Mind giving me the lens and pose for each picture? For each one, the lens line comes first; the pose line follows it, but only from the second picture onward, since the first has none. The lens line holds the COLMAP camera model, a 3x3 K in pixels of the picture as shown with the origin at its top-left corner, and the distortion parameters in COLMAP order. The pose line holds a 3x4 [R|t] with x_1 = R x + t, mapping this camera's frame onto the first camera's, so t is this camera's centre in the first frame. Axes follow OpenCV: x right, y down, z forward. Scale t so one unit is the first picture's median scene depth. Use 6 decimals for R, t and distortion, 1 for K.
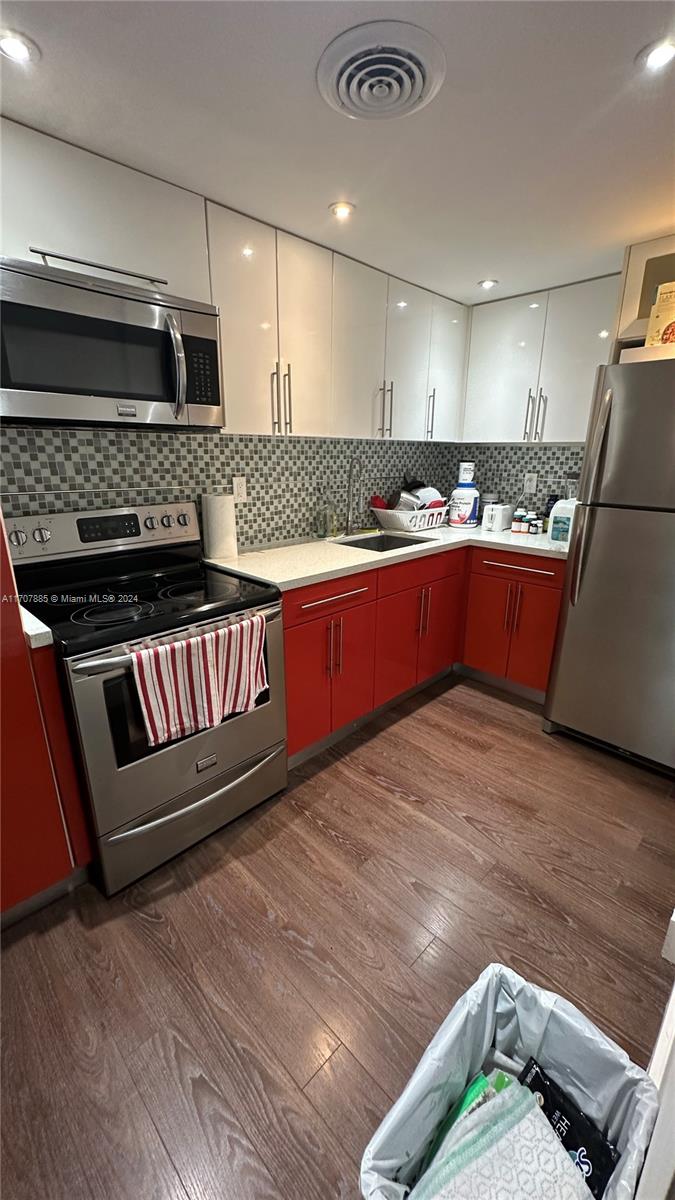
lens RADIAL K [[477.7, 0, 335.1], [0, 477.7, 598.4], [0, 0, 1]] dist [-0.005814, 0.001224]
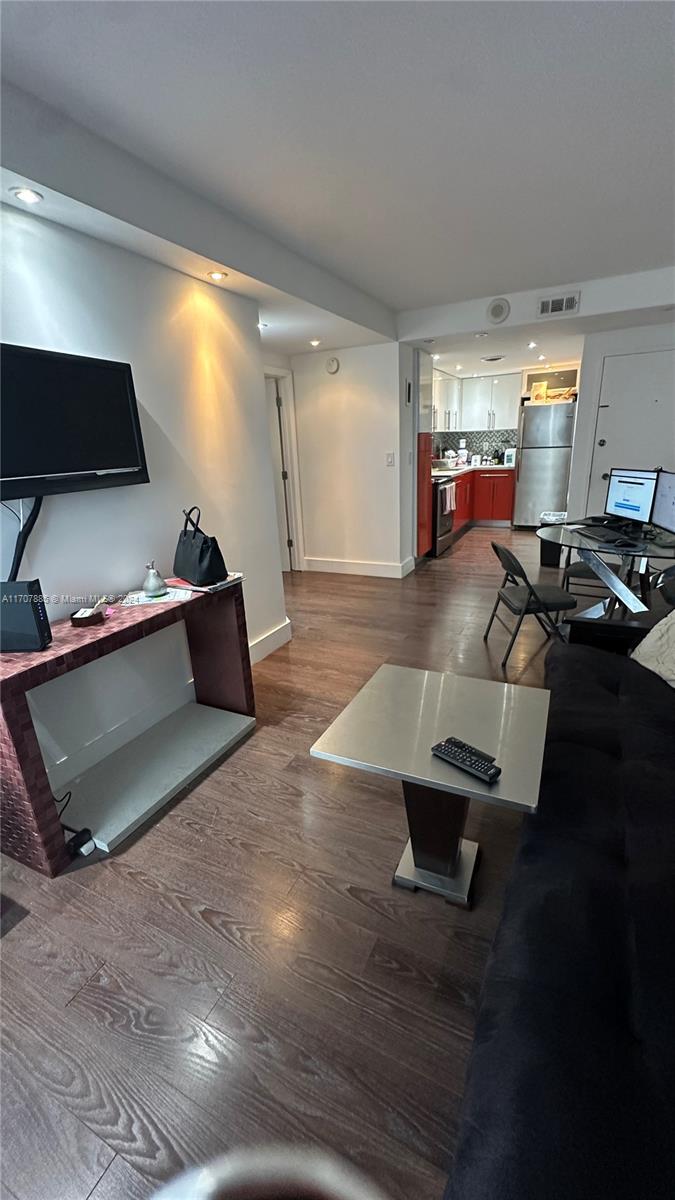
lens RADIAL K [[477.7, 0, 337.4], [0, 477.7, 602.8], [0, 0, 1]] dist [-0.005814, 0.001224]
pose [[0.947225, -0.150380, 0.283109, -1.546165], [0.144005, 0.988628, 0.043324, 0.468141], [-0.286405, -0.000268, 0.958109, -1.574407]]
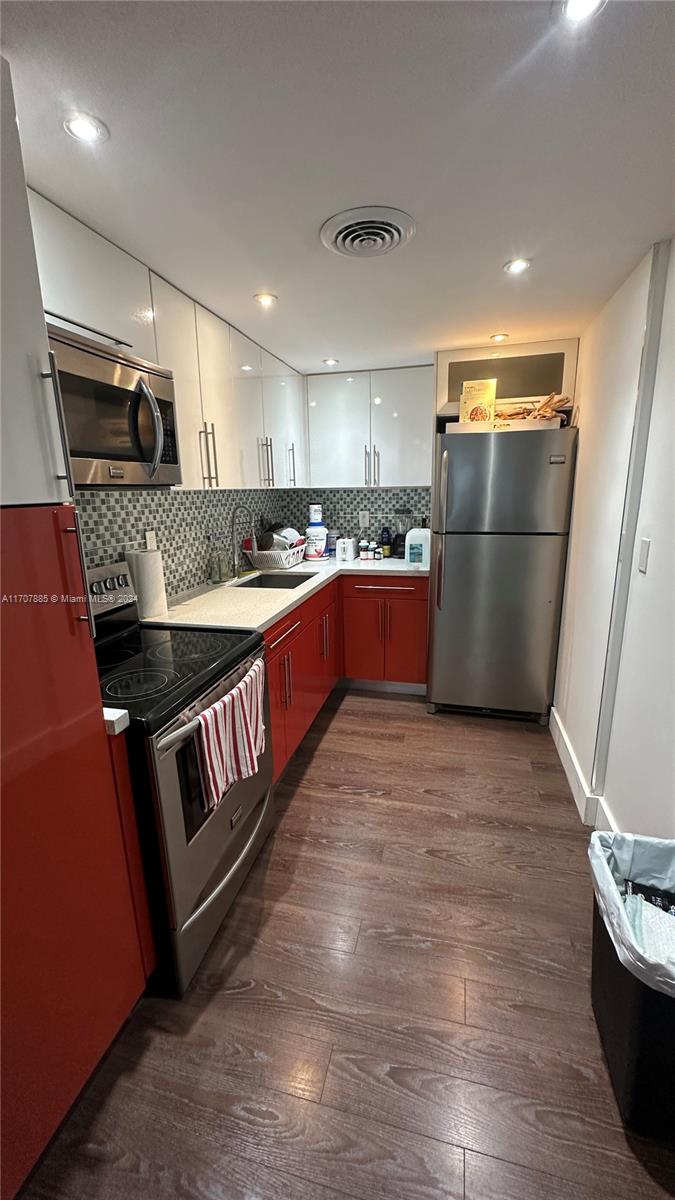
lens RADIAL K [[477.7, 0, 334.7], [0, 477.7, 599.4], [0, 0, 1]] dist [-0.005814, 0.001224]
pose [[0.860368, -0.139457, 0.490223, -0.371953], [0.173841, 0.984455, -0.025046, -0.029139], [-0.479110, 0.106770, 0.871237, -0.007574]]
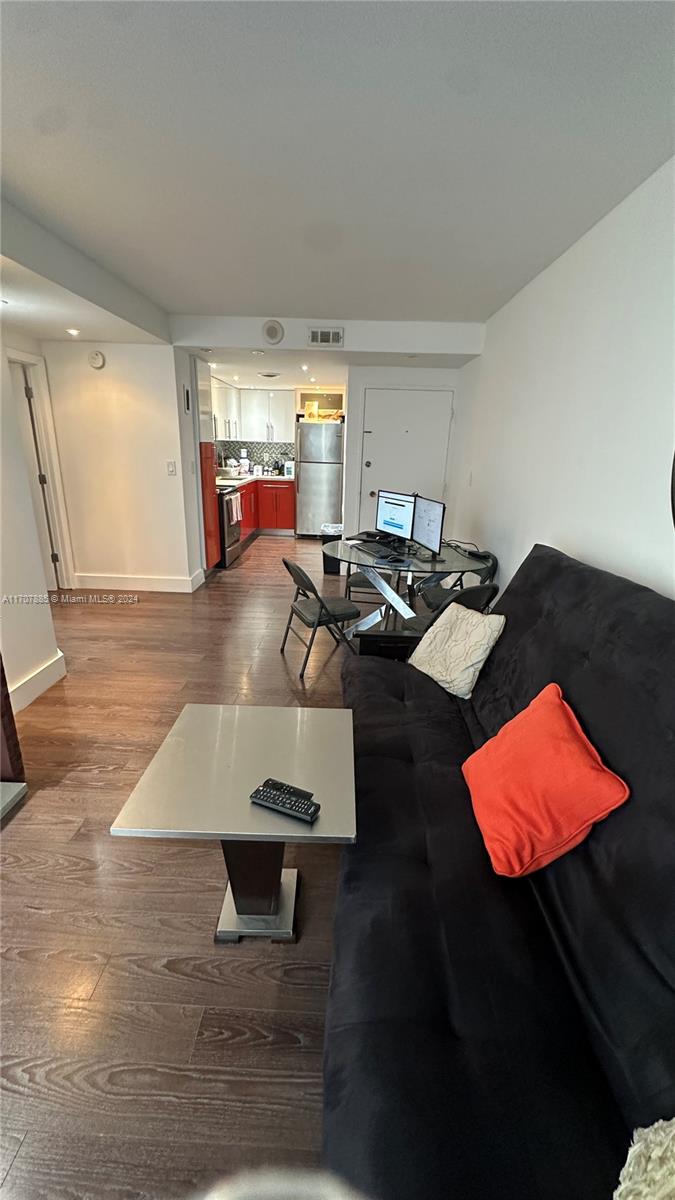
lens RADIAL K [[477.7, 0, 336.4], [0, 477.7, 602.5], [0, 0, 1]] dist [-0.005814, 0.001224]
pose [[0.729037, -0.202526, 0.653826, -1.545251], [0.175152, 0.978619, 0.107832, 0.422730], [-0.661685, 0.035905, 0.748922, -1.545739]]
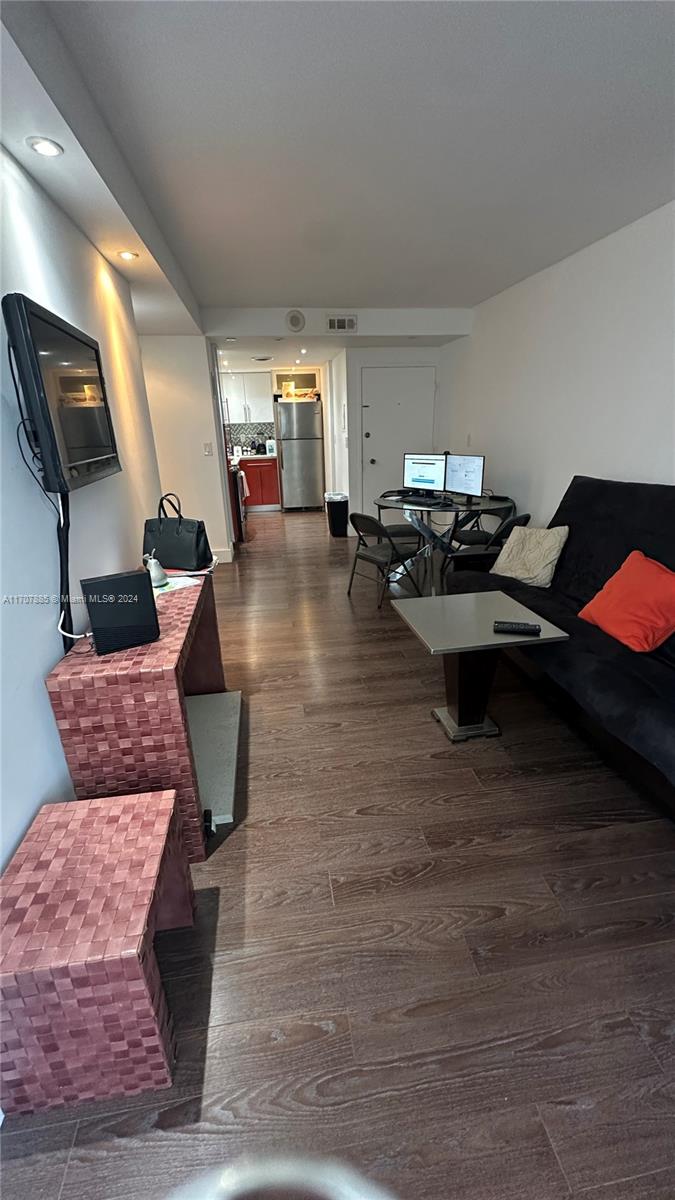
lens RADIAL K [[477.7, 0, 335.1], [0, 477.7, 603.1], [0, 0, 1]] dist [-0.005814, 0.001224]
pose [[0.593566, -0.307536, 0.743707, -2.108680], [0.265448, 0.947206, 0.179828, 0.400281], [-0.759748, 0.090675, 0.643864, -1.417008]]
